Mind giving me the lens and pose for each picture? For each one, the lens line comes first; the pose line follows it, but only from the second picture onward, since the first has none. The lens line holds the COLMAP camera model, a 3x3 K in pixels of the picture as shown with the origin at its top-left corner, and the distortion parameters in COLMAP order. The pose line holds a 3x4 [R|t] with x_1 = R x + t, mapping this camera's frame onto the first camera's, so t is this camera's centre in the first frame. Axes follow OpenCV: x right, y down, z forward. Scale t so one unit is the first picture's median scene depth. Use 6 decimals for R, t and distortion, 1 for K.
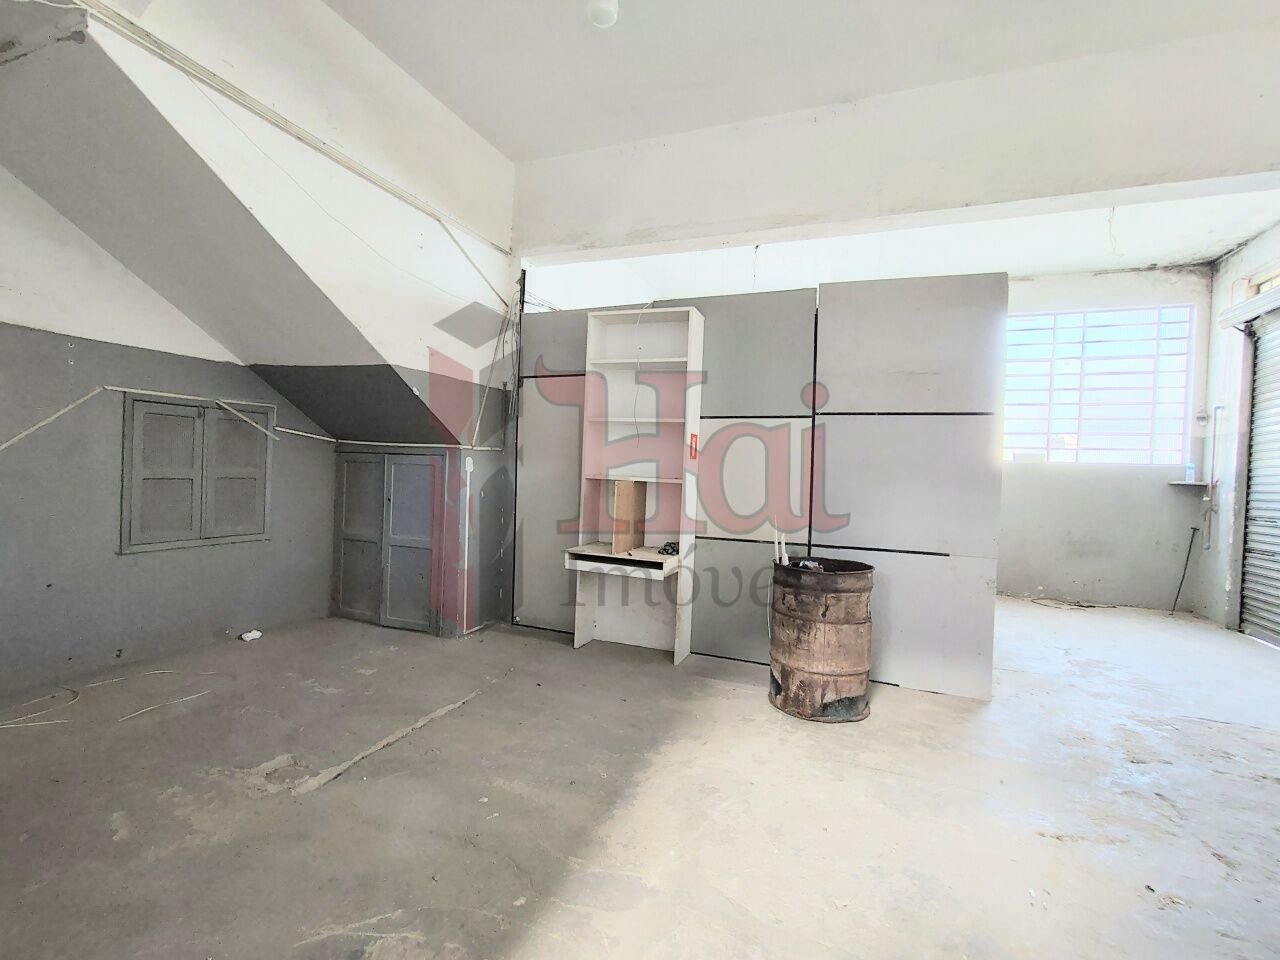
lens RADIAL K [[580.0, 0, 641.0], [0, 580.0, 478.5], [0, 0, 1]] dist [-0.010802, 0.005345]
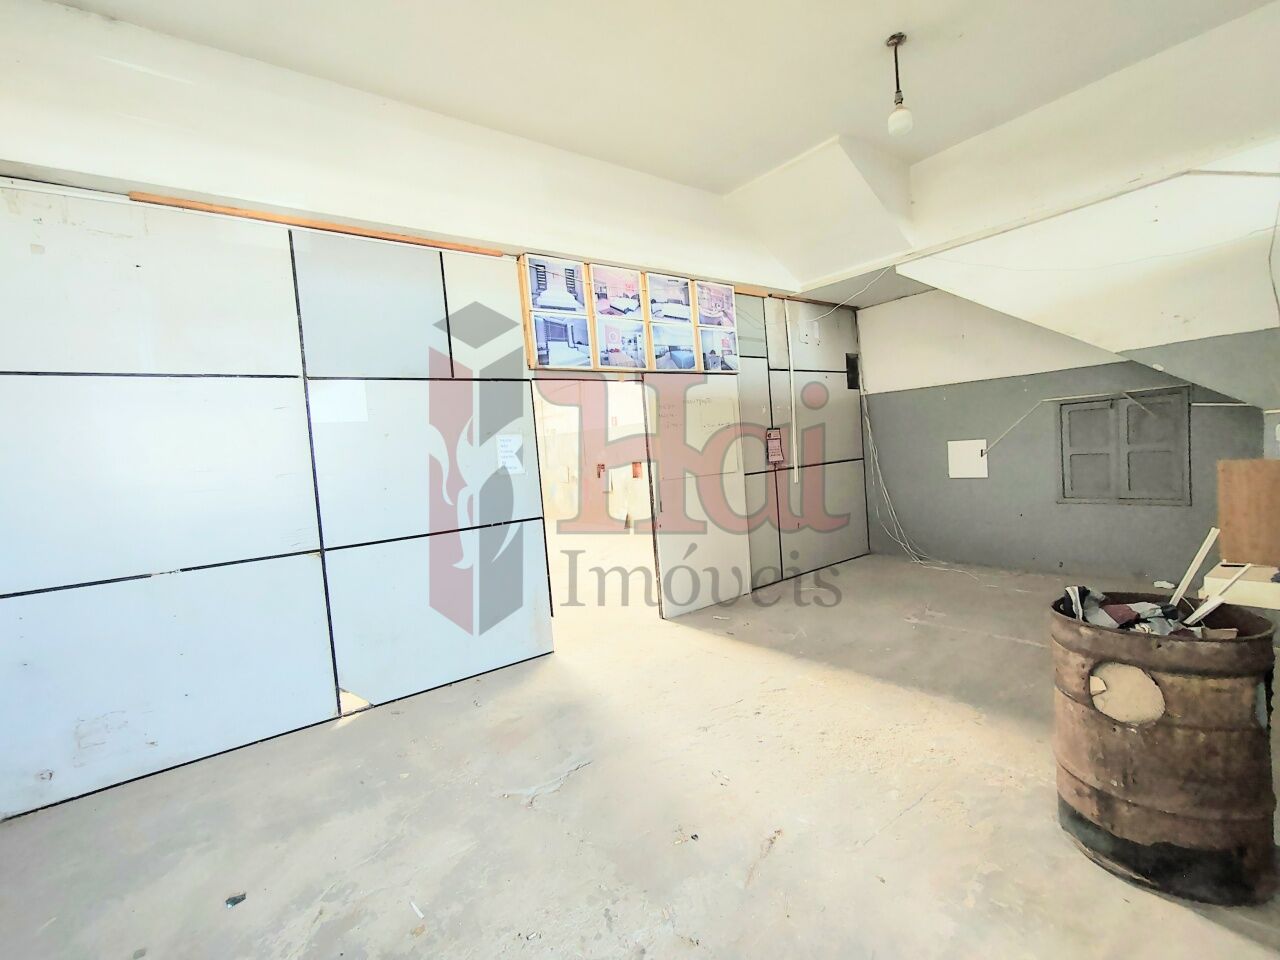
lens RADIAL K [[580.0, 0, 639.5], [0, 580.0, 480.7], [0, 0, 1]] dist [-0.010802, 0.005345]
pose [[-0.520864, 0.047902, -0.852295, 1.911101], [0.045506, 0.998563, 0.028313, -0.050081], [0.852426, -0.024037, -0.522295, 1.535611]]
